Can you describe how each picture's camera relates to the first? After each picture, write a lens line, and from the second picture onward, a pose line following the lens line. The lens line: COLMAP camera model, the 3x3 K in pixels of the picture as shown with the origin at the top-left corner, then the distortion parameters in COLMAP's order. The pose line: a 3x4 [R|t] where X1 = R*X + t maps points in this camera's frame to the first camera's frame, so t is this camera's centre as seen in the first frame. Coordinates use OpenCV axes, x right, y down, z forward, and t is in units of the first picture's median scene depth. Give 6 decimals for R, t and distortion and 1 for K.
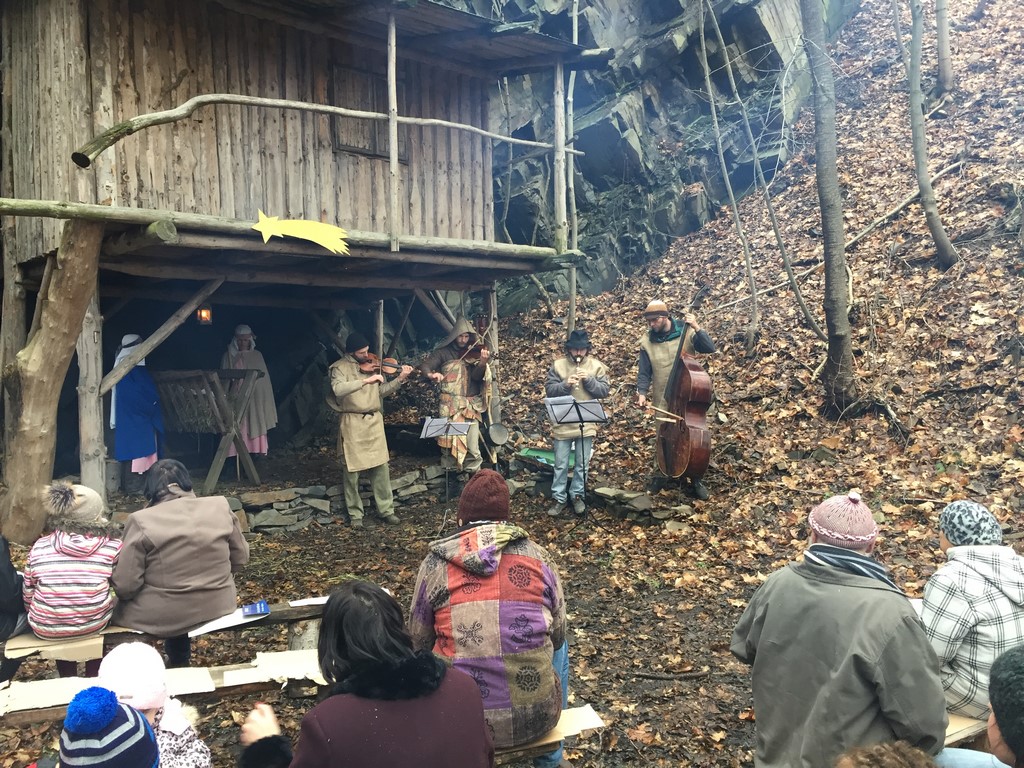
lens RADIAL K [[873.5, 0, 512.0], [0, 873.5, 384.0], [0, 0, 1]] dist [0.095373, -0.136623]
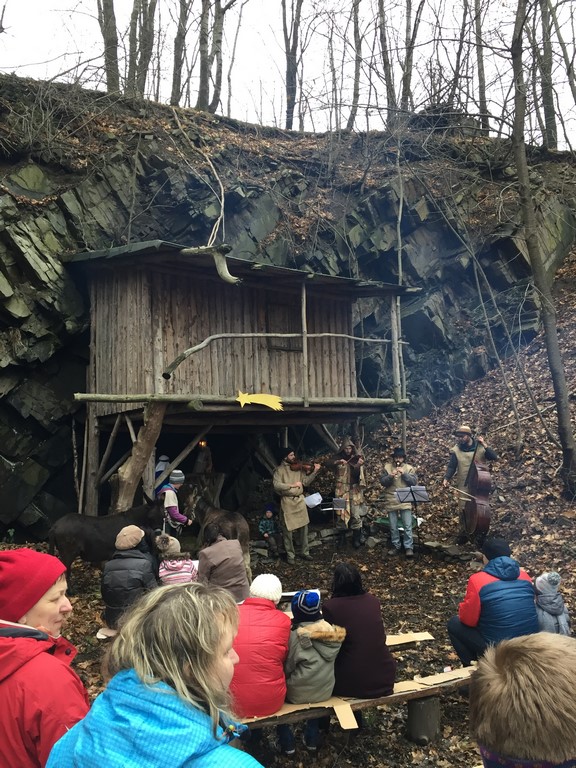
lens RADIAL K [[655.2, 0, 288.0], [0, 655.2, 384.0], [0, 0, 1]] dist [0.095373, -0.136623]
pose [[0.995115, -0.025735, -0.095309, -0.032289], [0.013056, 0.991252, -0.131337, -0.016567], [0.097855, 0.129451, 0.986746, -0.274918]]
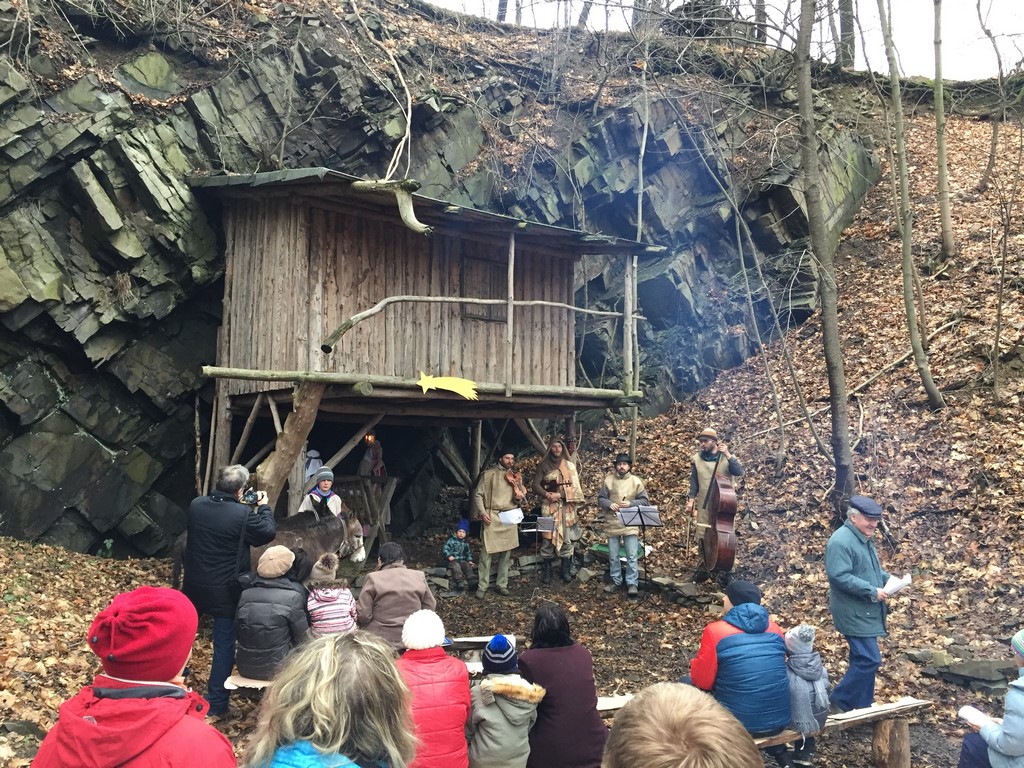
lens RADIAL K [[873.5, 0, 512.0], [0, 873.5, 384.0], [0, 0, 1]] dist [0.095373, -0.136623]
pose [[0.997776, 0.023102, -0.062532, -0.033259], [-0.029477, 0.994242, -0.103027, -0.022954], [0.059792, 0.104641, 0.992711, -0.293220]]
